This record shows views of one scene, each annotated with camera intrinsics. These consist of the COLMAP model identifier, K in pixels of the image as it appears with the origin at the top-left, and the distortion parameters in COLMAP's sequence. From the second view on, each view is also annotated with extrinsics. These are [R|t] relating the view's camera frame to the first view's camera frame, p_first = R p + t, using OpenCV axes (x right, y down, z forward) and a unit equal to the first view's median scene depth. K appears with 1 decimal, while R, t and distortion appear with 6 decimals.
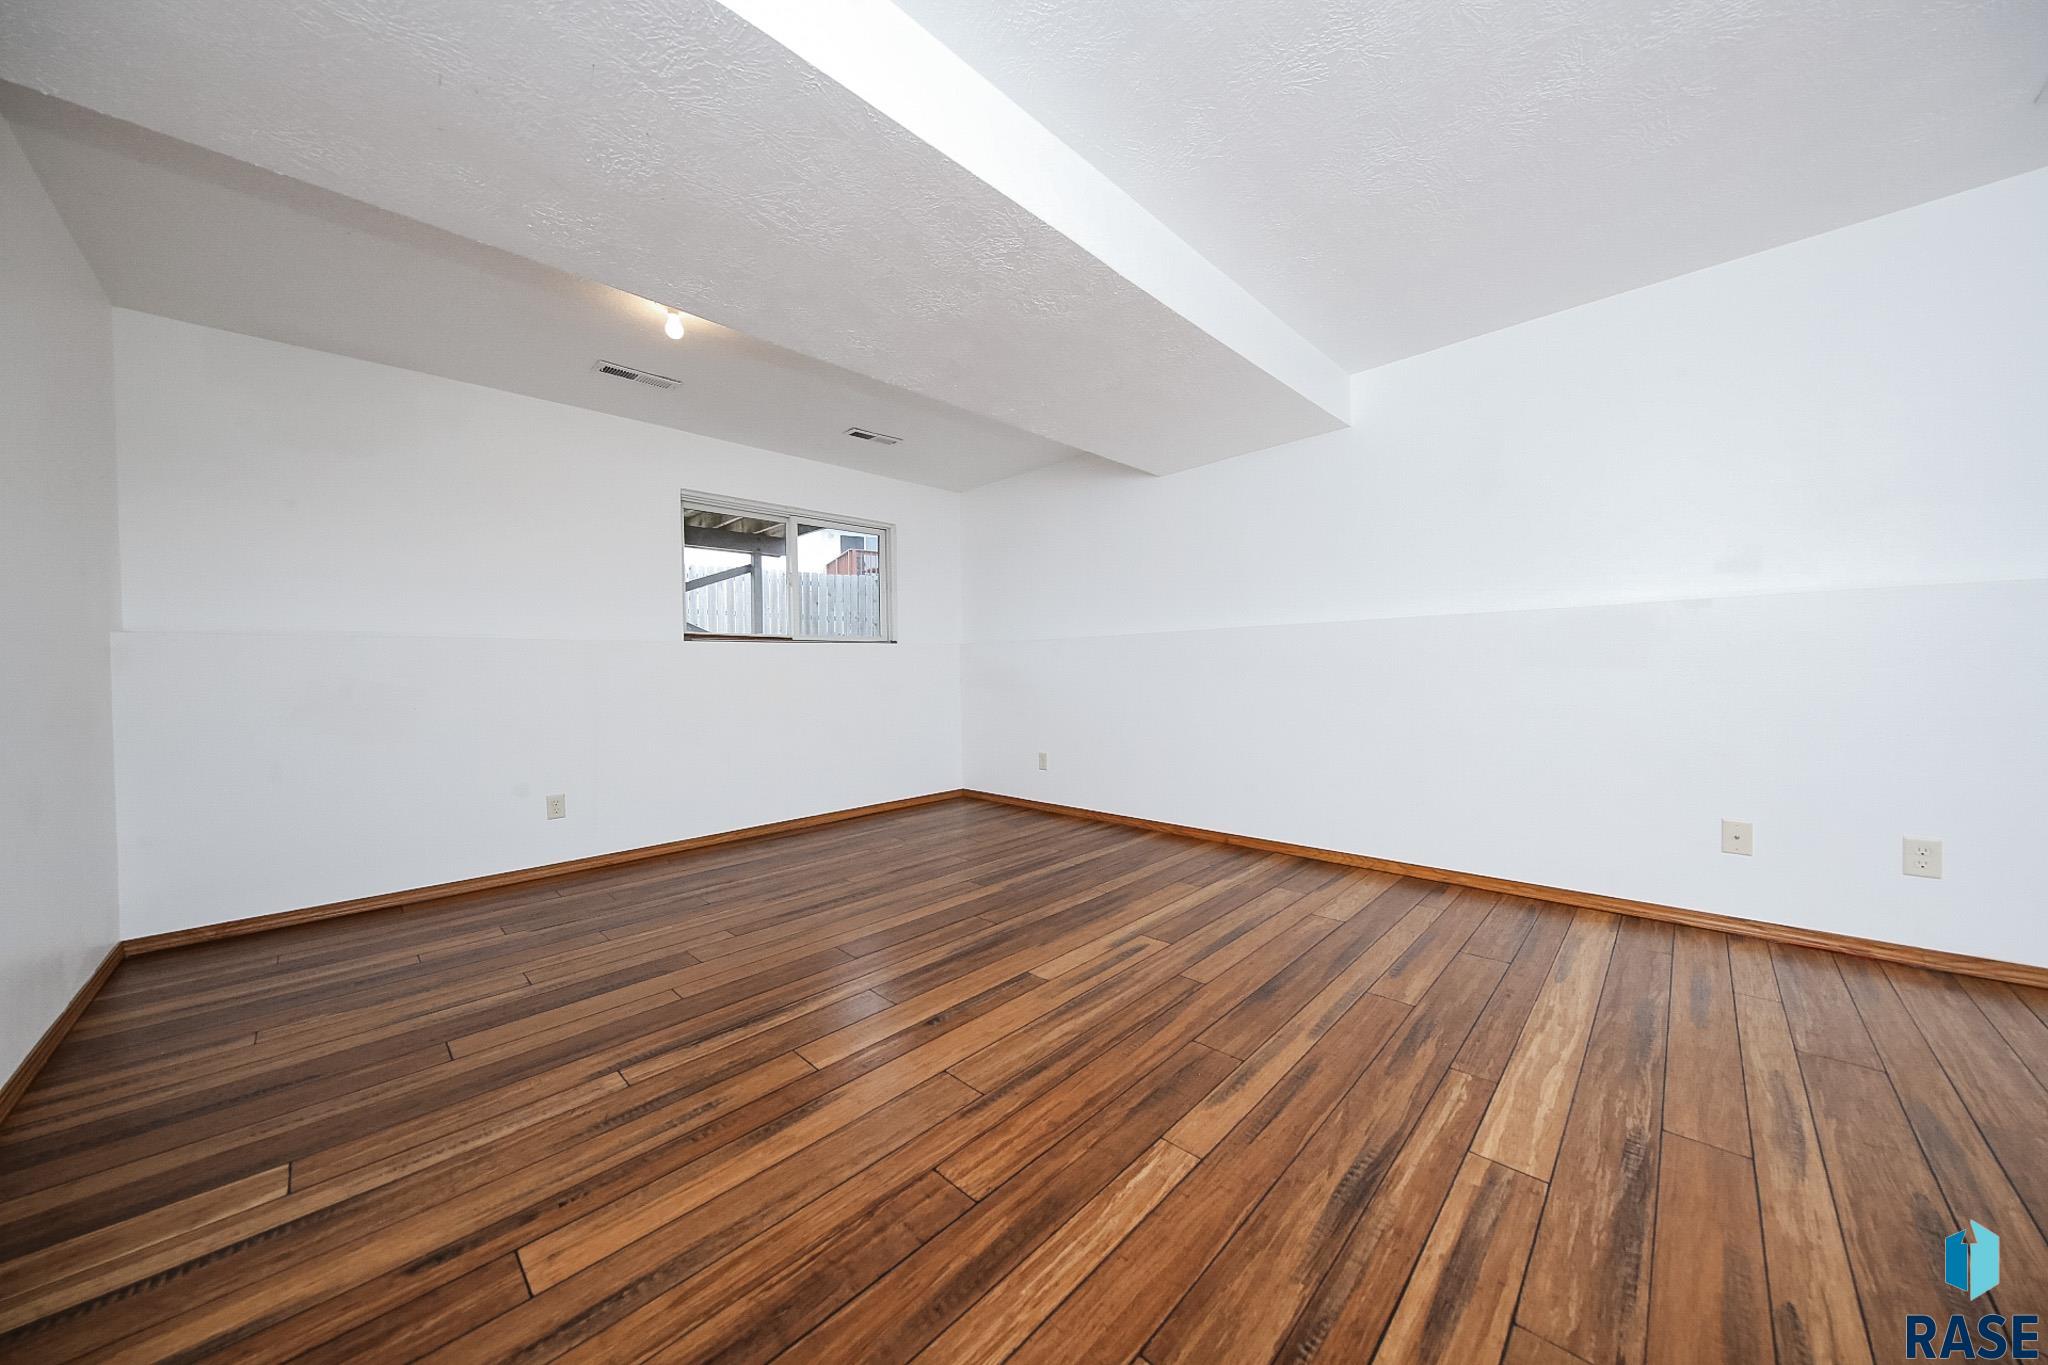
lens RADIAL K [[673.7, 0, 1017.9], [0, 673.7, 674.2], [0, 0, 1]] dist [0.007518, -0.005889]
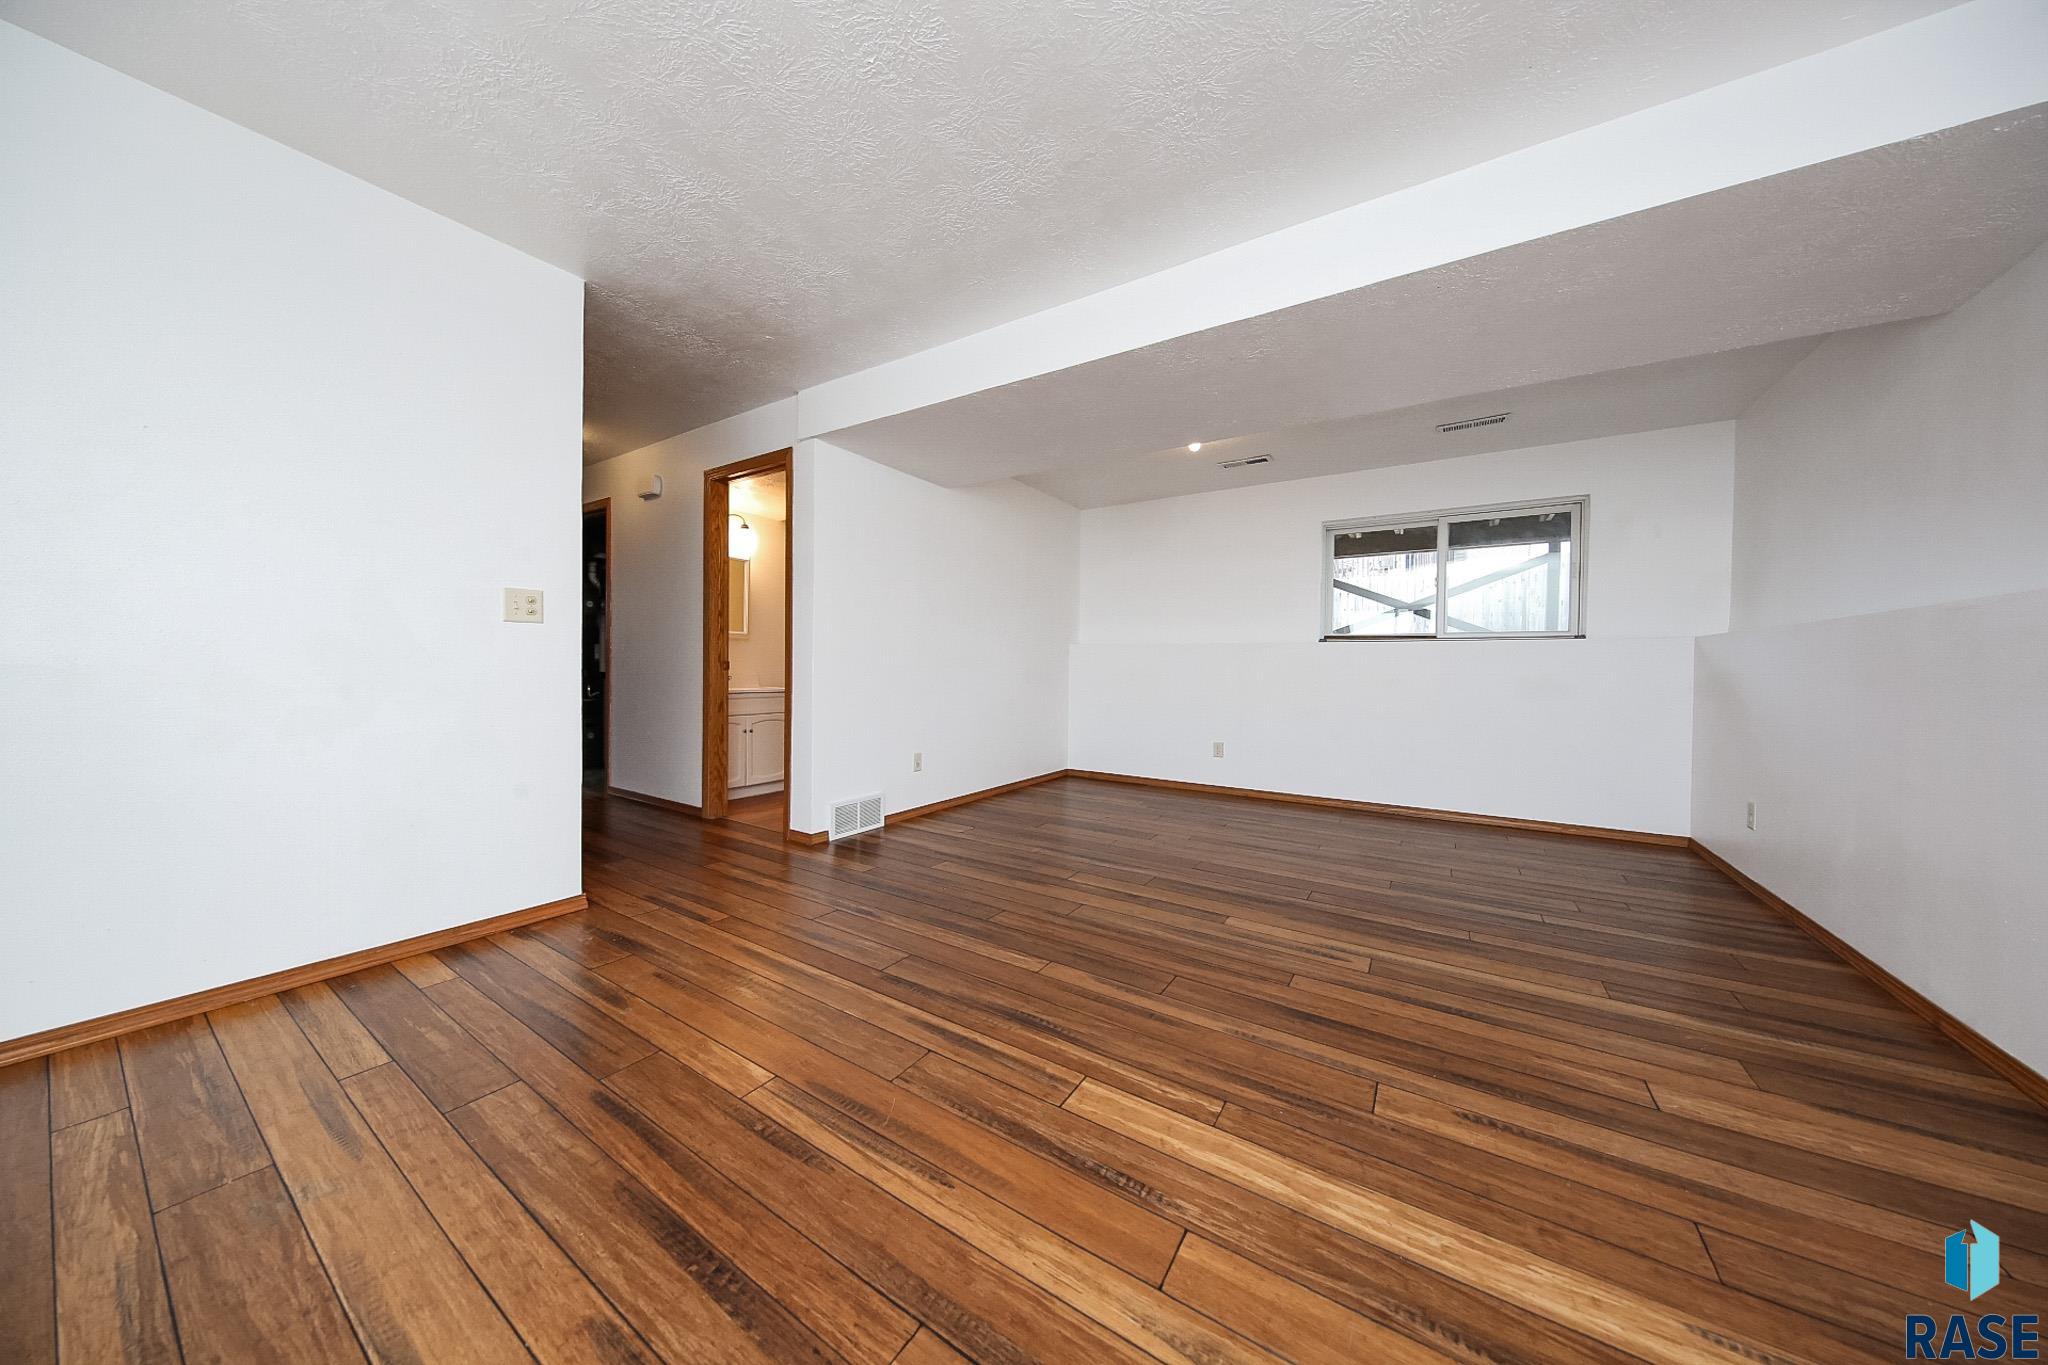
lens RADIAL K [[633.8, 0, 1021.2], [0, 633.8, 667.4], [0, 0, 1]] dist [-0.000170, -0.004776]
pose [[0.204329, 0.022576, -0.978642, 1.068733], [-0.024895, 0.999531, 0.017860, -0.016002], [0.978586, 0.020714, 0.204795, 0.402928]]
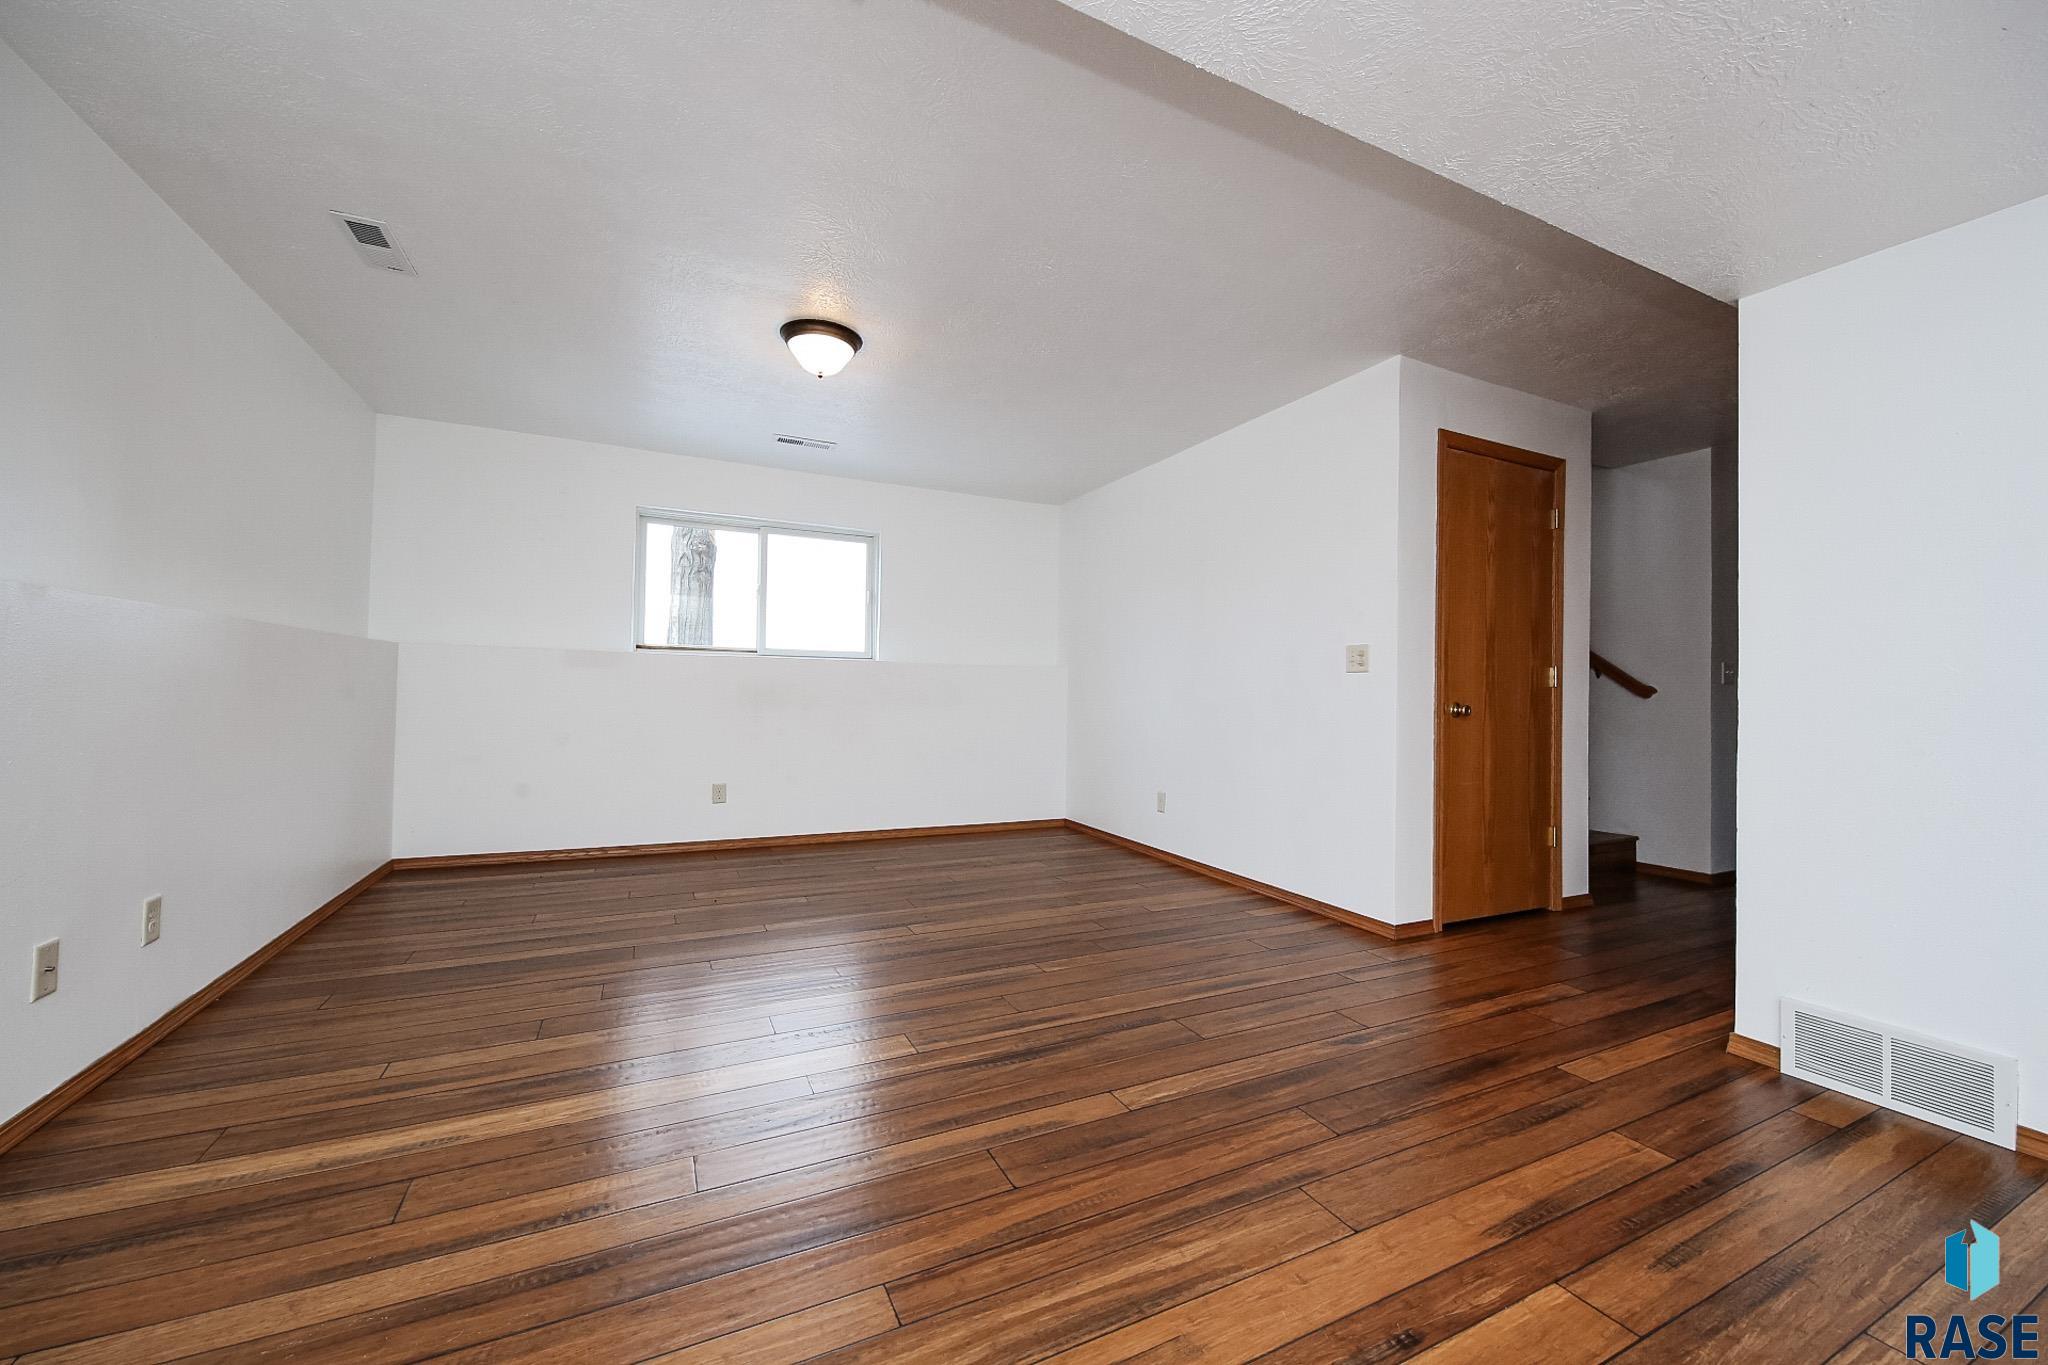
lens RADIAL K [[785.8, 0, 1034.3], [0, 785.8, 679.0], [0, 0, 1]] dist [-0.001320, -0.000565]
pose [[-0.948618, 0.004027, 0.316399, -0.036654], [0.000693, 0.999943, -0.010649, -0.019333], [-0.316424, -0.009882, -0.948566, 1.520336]]
